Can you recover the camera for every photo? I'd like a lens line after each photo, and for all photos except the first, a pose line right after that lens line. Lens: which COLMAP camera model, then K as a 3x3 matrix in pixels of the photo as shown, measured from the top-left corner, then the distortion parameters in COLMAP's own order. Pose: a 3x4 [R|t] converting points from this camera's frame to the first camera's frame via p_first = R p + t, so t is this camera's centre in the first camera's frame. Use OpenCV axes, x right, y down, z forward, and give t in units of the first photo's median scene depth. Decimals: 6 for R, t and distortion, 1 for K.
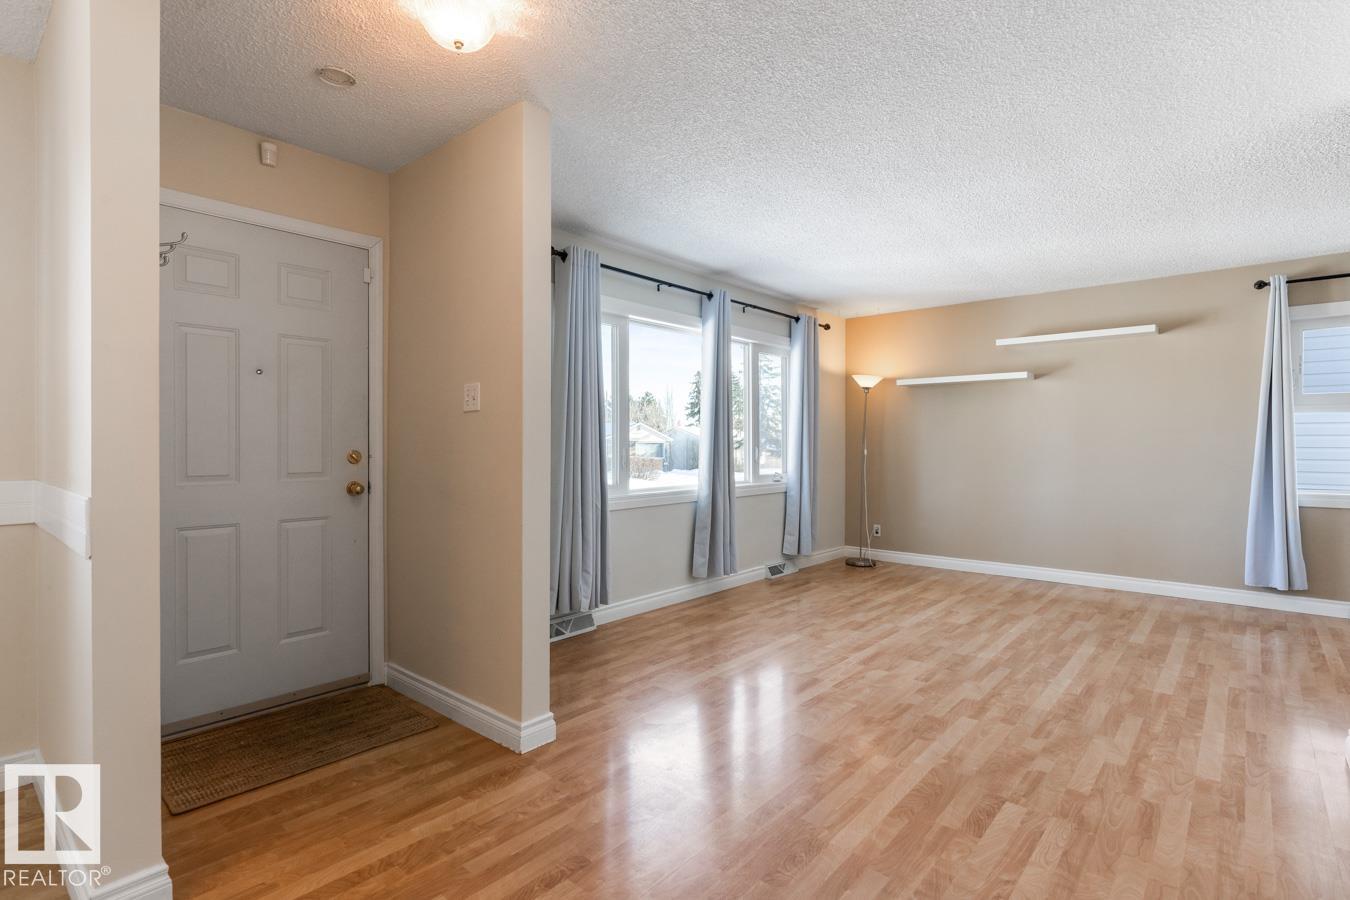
lens RADIAL K [[656.7, 0, 675.0], [0, 656.7, 450.0], [0, 0, 1]] dist [-0.001969, -0.000527]
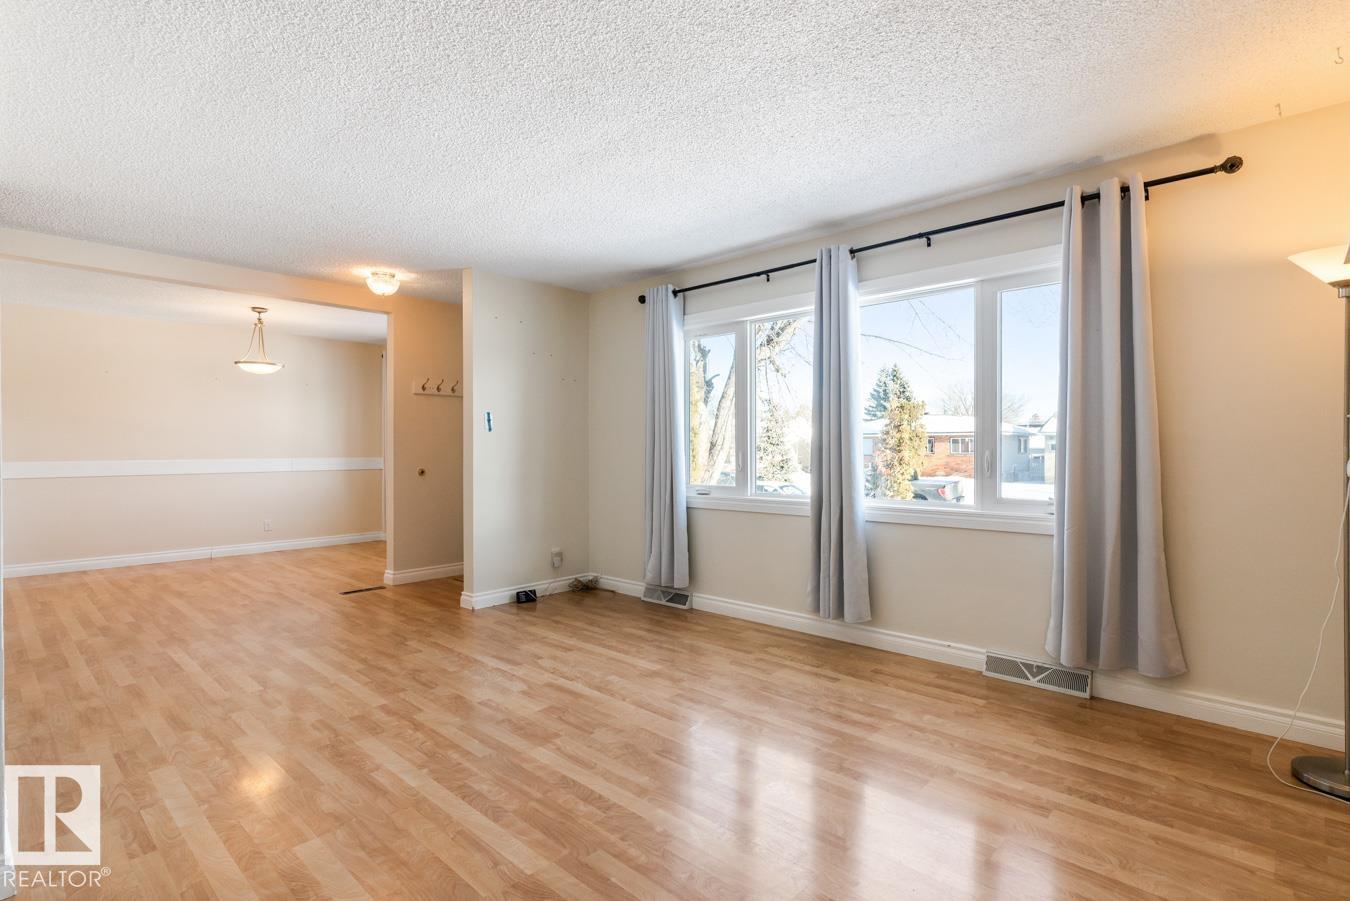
lens RADIAL K [[654.2, 0, 693.2], [0, 654.2, 451.4], [0, 0, 1]] dist [0.000943, 0.000790]
pose [[-0.016116, 0.001982, -0.999868, 1.247544], [-0.006556, 0.999976, 0.002088, -0.005349], [0.999849, 0.006589, -0.016103, 1.262377]]
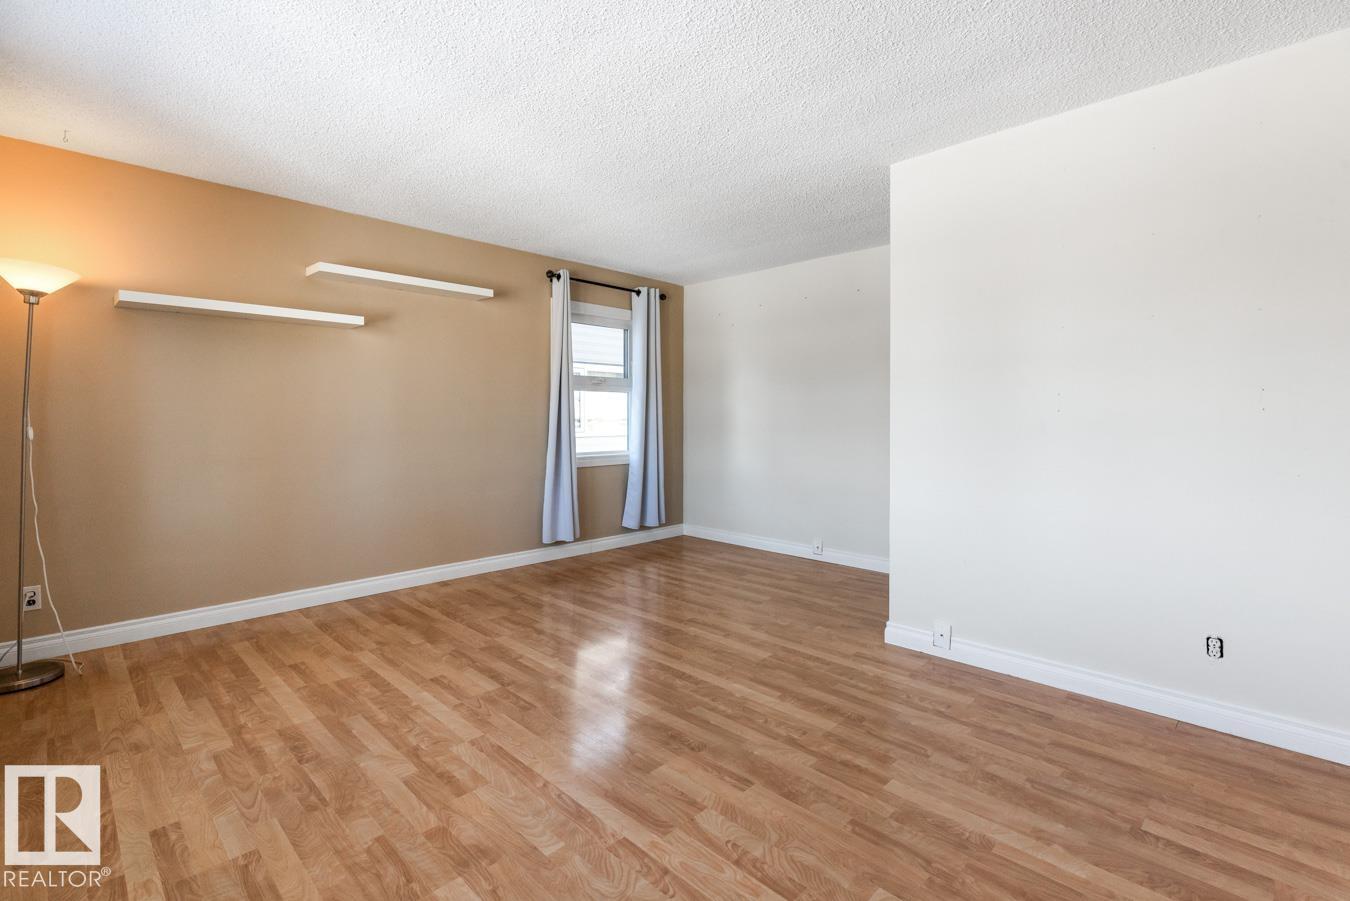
lens RADIAL K [[615.3, 0, 679.9], [0, 615.3, 432.4], [0, 0, 1]] dist [0.000715, 0.000189]
pose [[0.058744, -0.026435, 0.997923, -0.213960], [0.005788, 0.999642, 0.026140, -0.011123], [-0.998256, 0.004241, 0.058876, 0.992079]]
